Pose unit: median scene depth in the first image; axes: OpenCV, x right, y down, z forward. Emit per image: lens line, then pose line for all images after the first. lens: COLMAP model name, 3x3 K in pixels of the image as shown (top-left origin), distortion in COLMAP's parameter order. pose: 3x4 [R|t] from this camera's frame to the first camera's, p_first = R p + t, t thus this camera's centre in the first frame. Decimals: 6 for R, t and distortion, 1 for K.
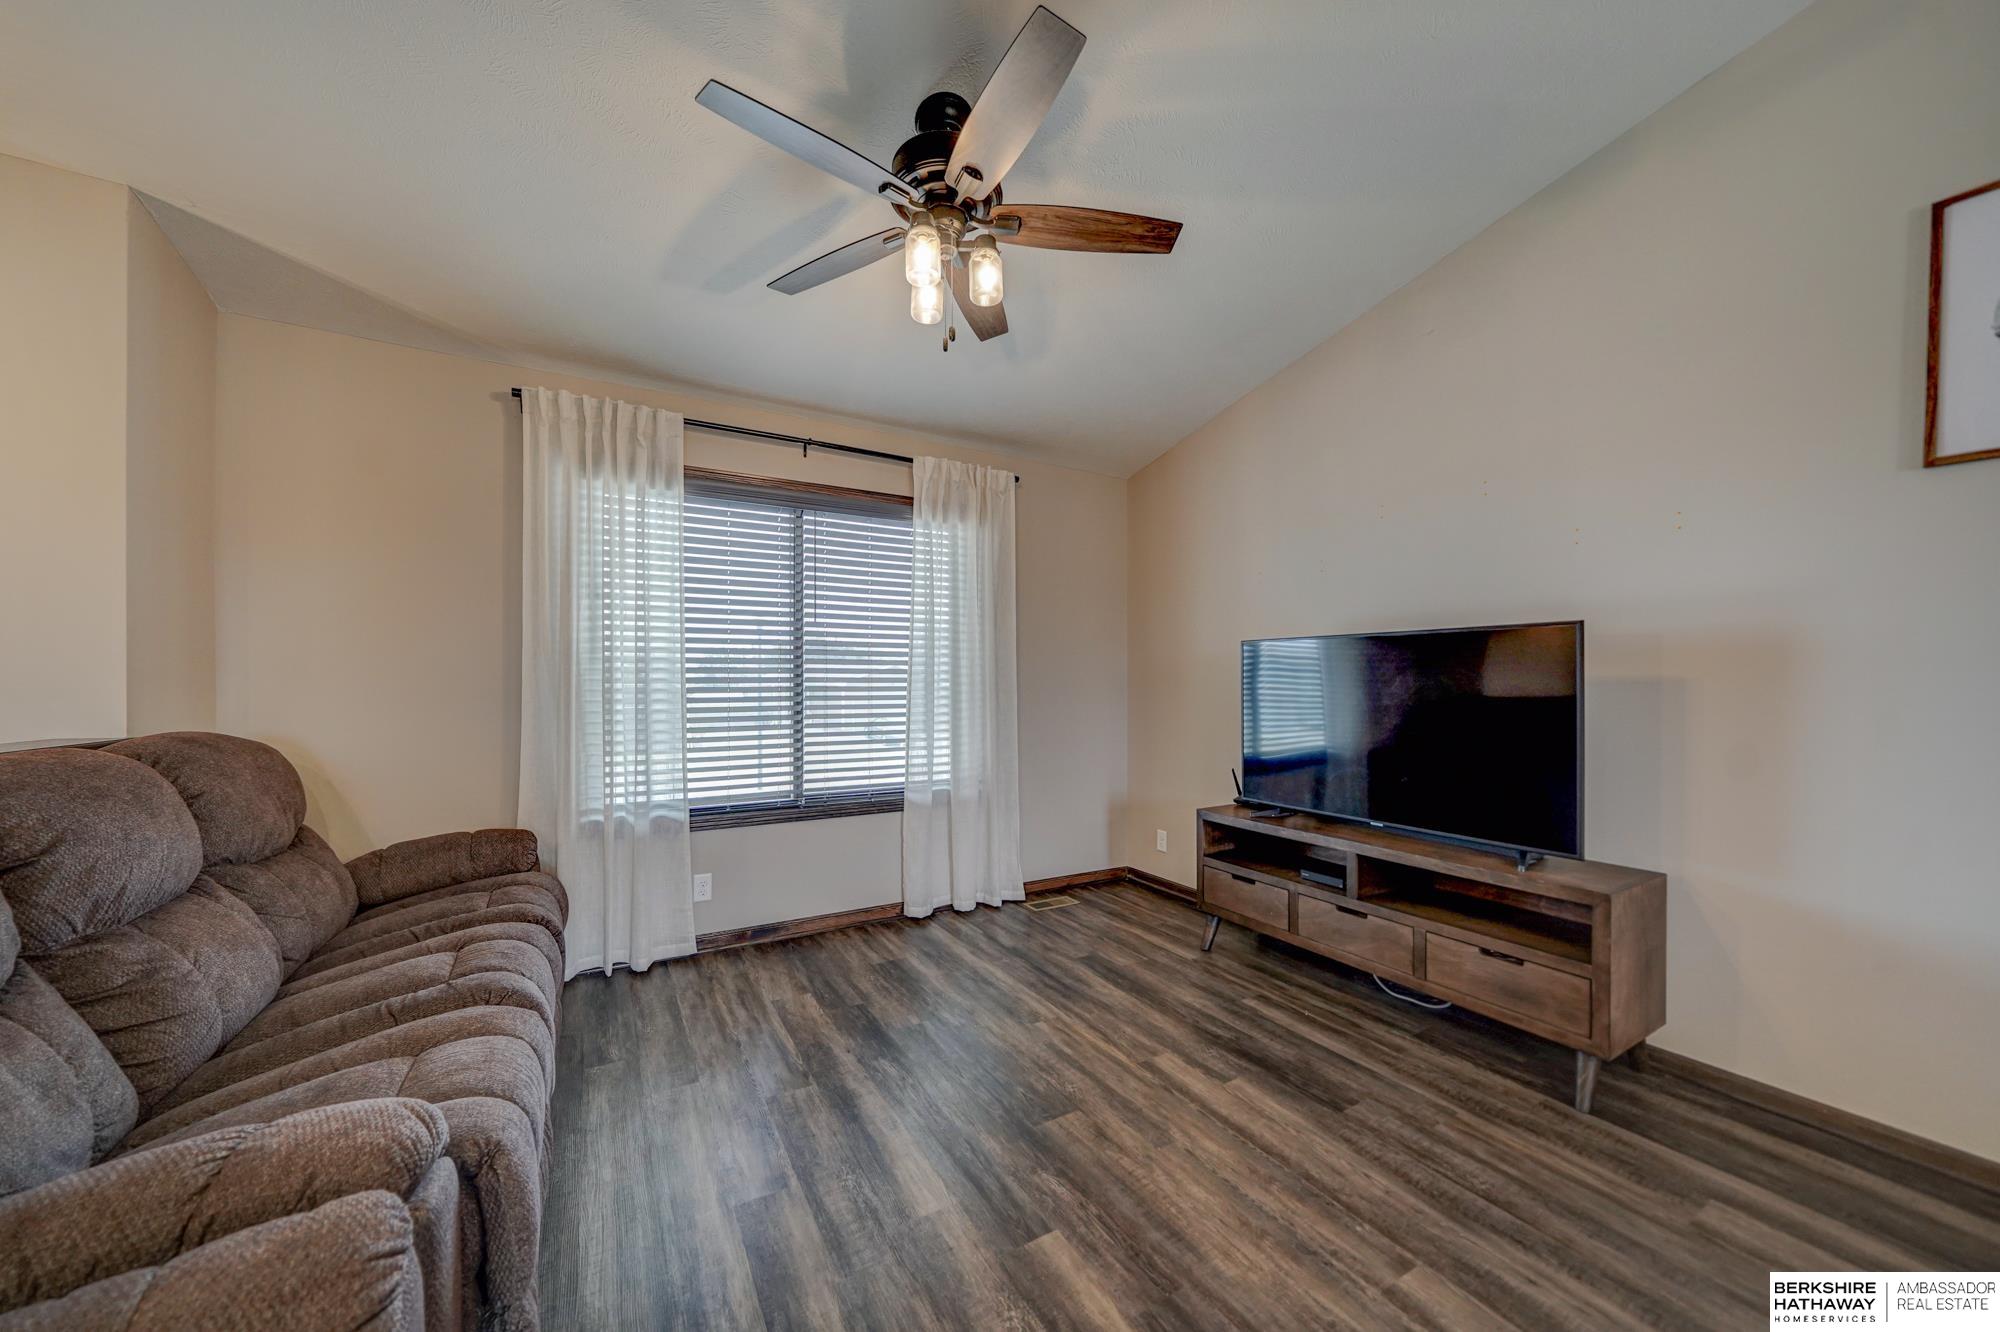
lens RADIAL K [[703.3, 0, 988.8], [0, 703.3, 681.3], [0, 0, 1]] dist [-0.002069, -0.000201]
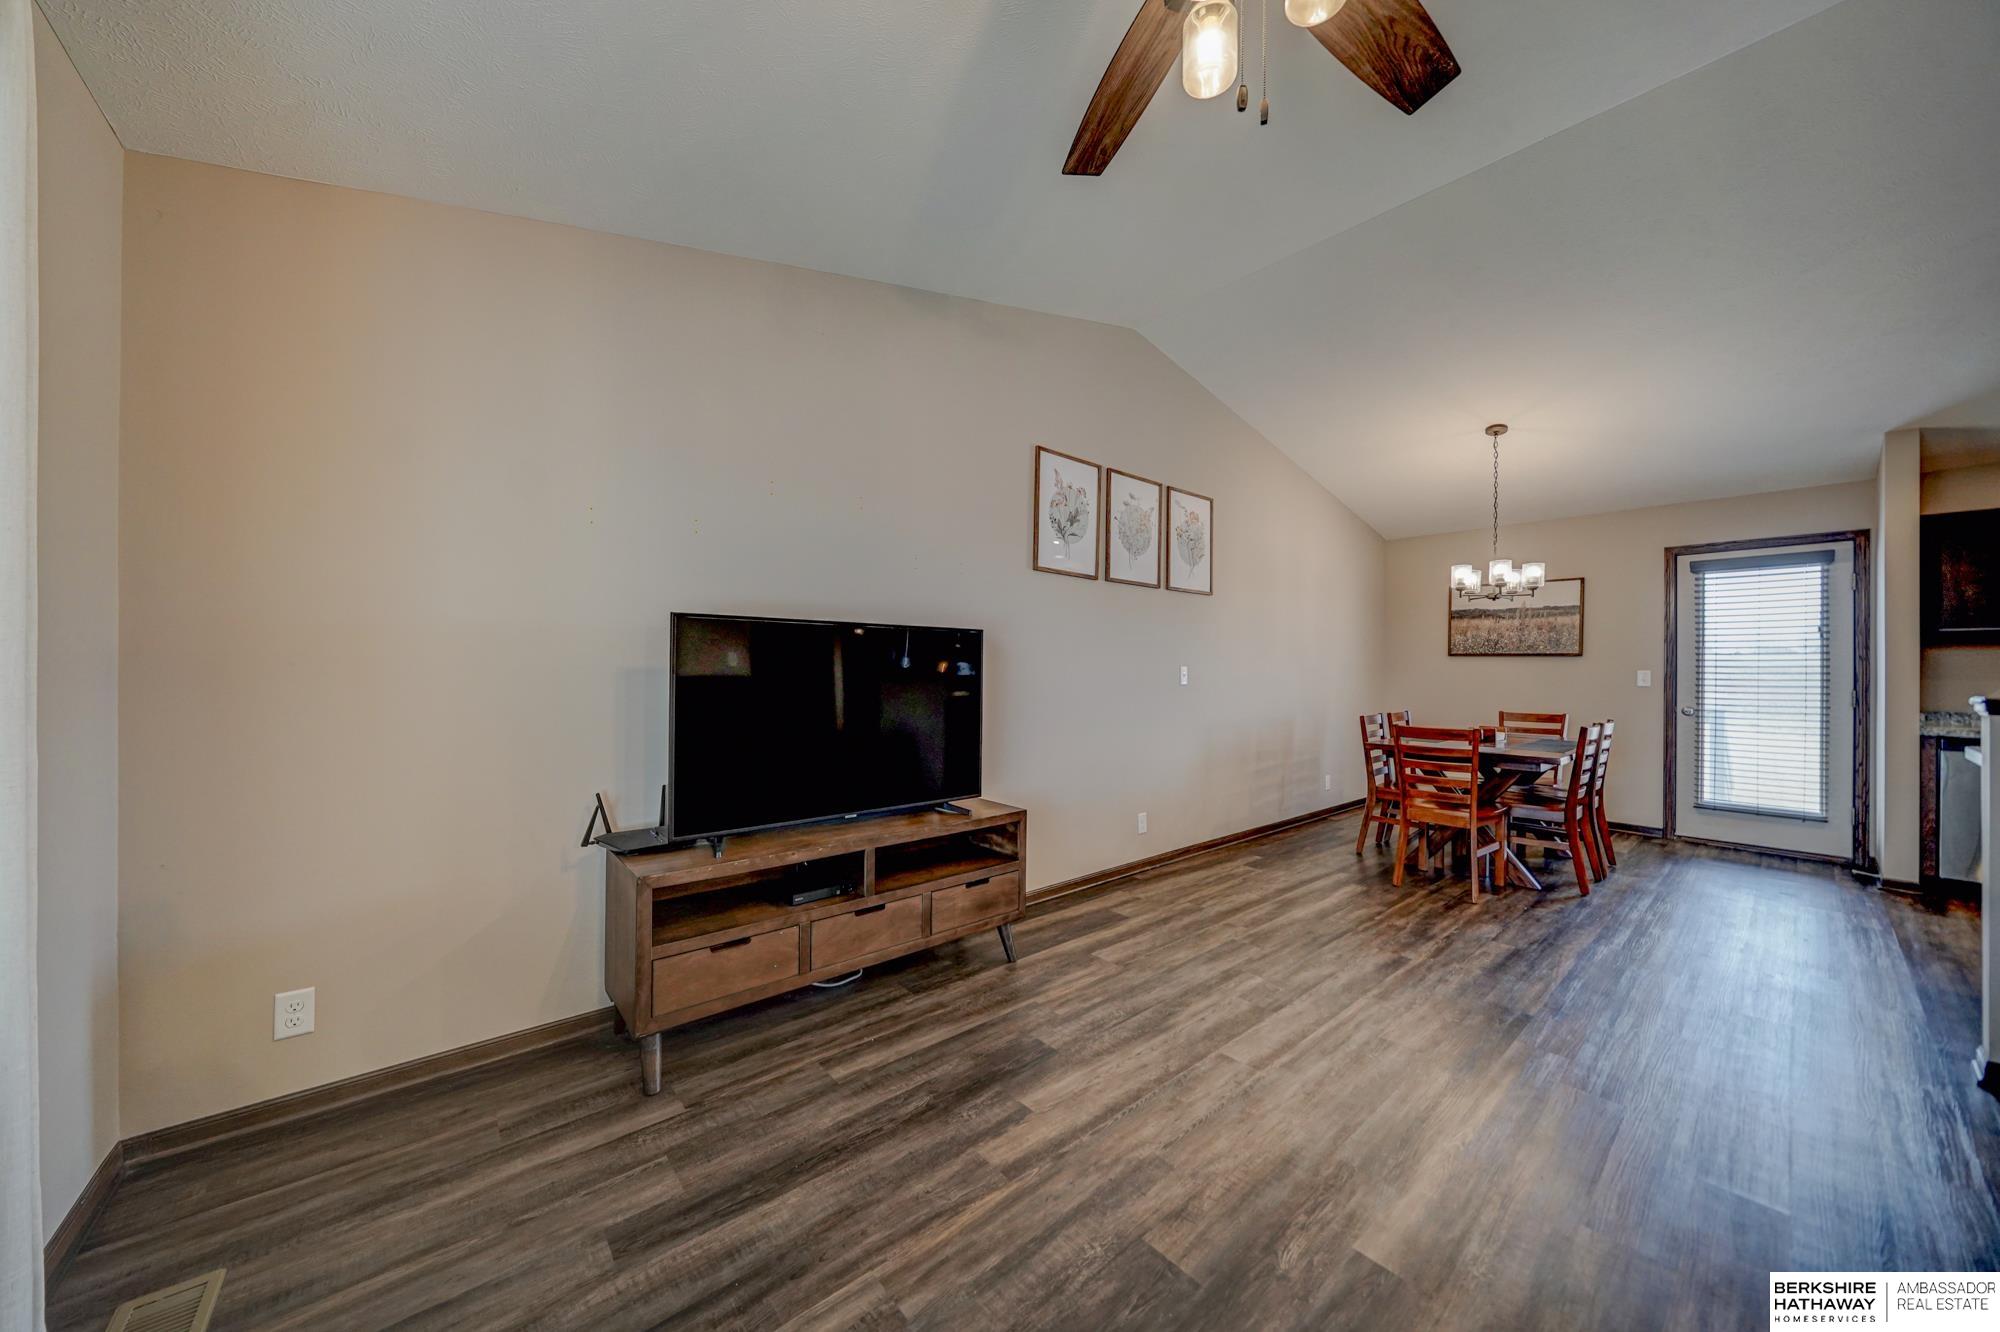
lens RADIAL K [[689.8, 0, 994.1], [0, 689.8, 666.2], [0, 0, 1]] dist [-0.002312, -0.000330]
pose [[-0.186870, 0.002735, 0.982381, -0.409203], [-0.010847, 0.999929, -0.004848, -0.005051], [-0.982325, -0.011562, -0.186827, 0.920447]]
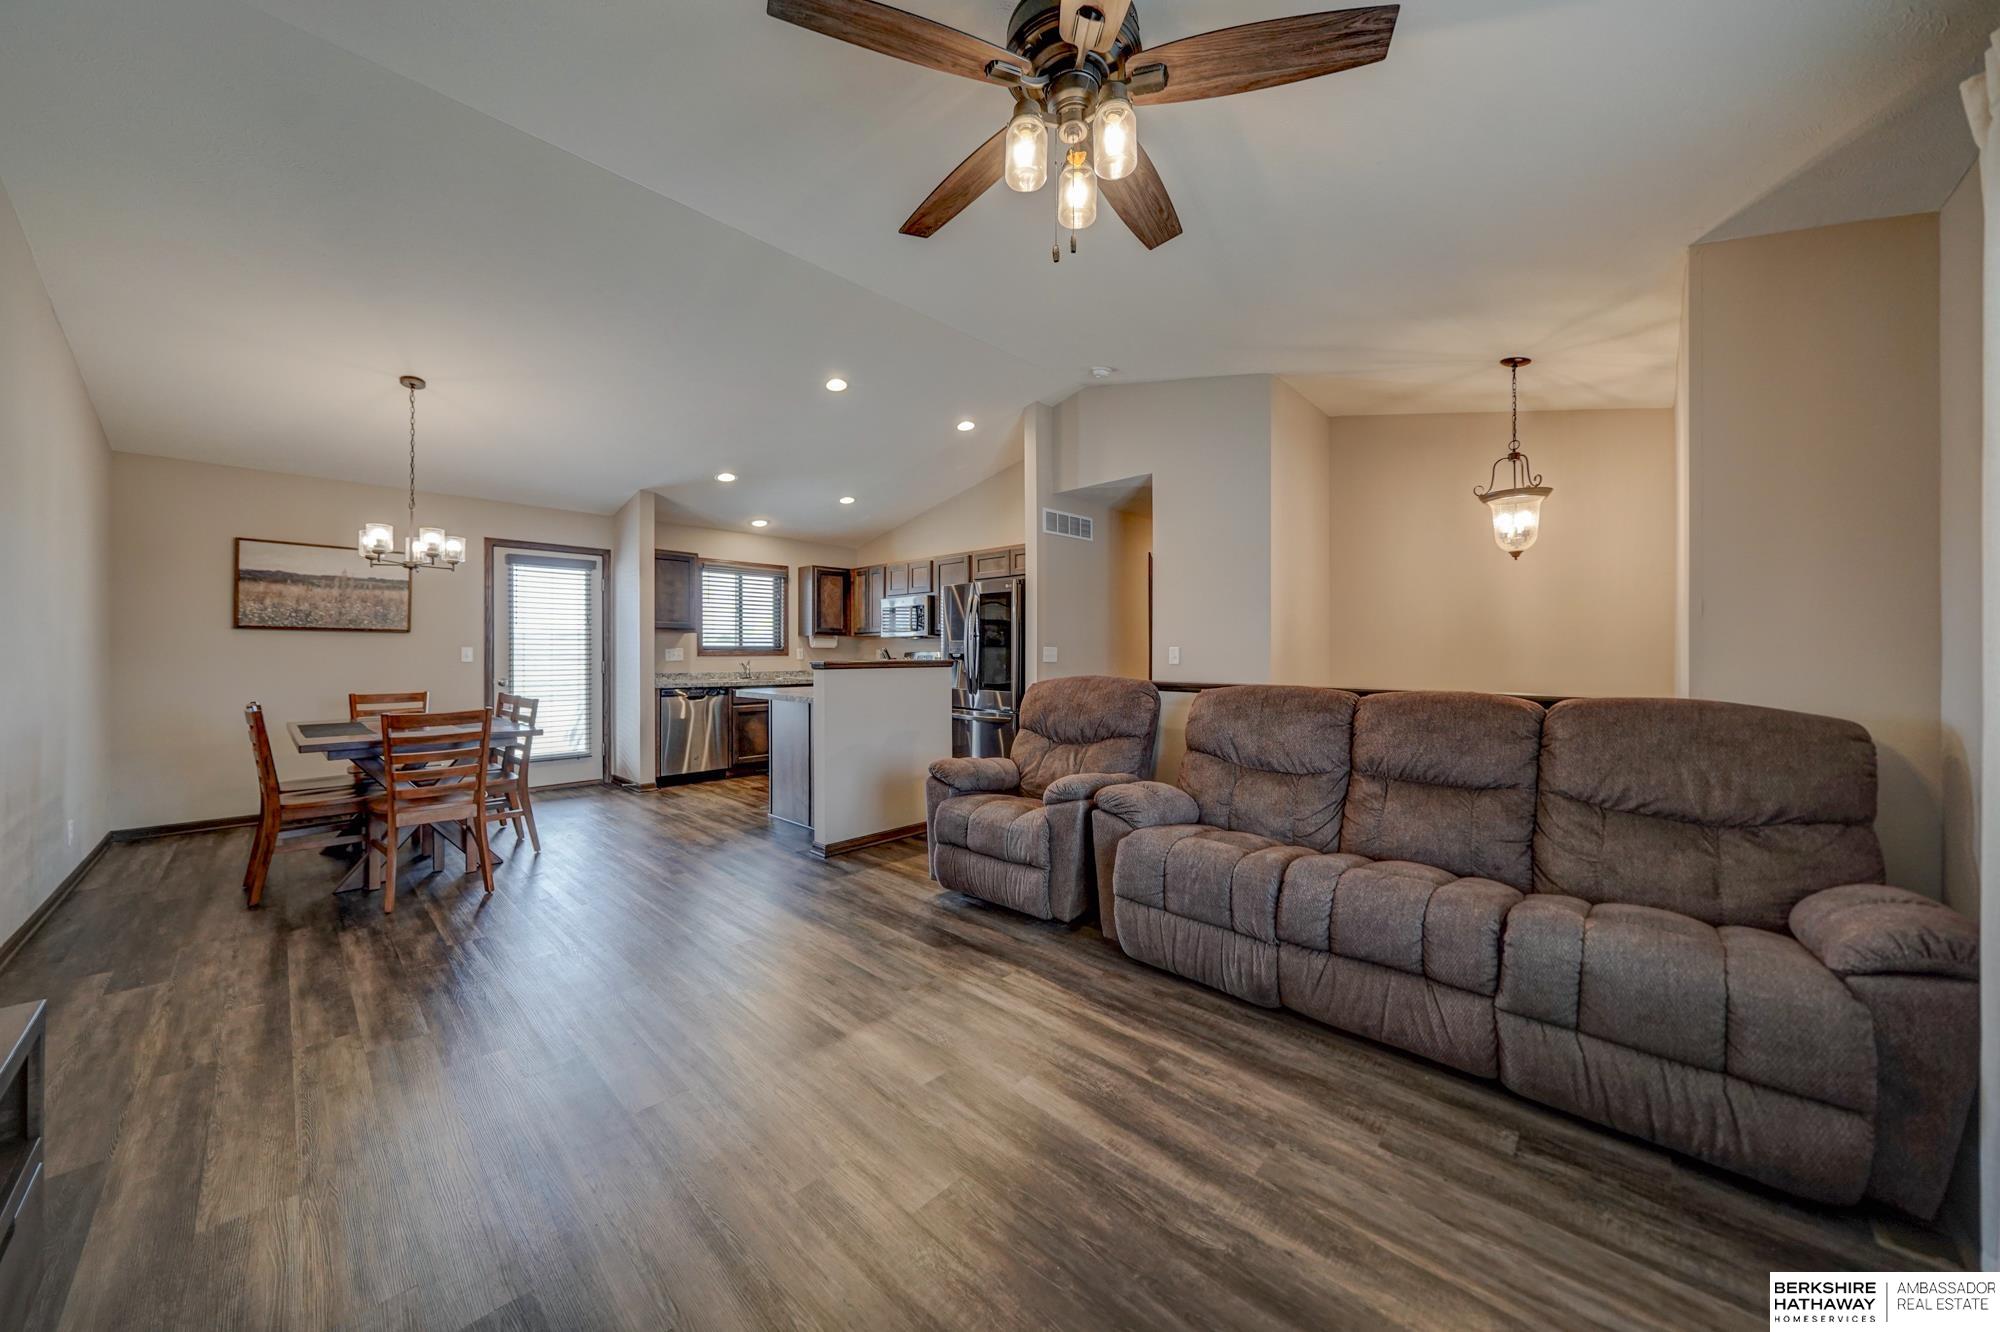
lens RADIAL K [[693.8, 0, 1000.1], [0, 693.8, 651.3], [0, 0, 1]] dist [-0.001419, -0.000125]
pose [[-0.957055, -0.000954, -0.289905, 0.180297], [0.000402, 0.999989, -0.004619, 0.000364], [0.289907, -0.004537, -0.957044, 1.237090]]
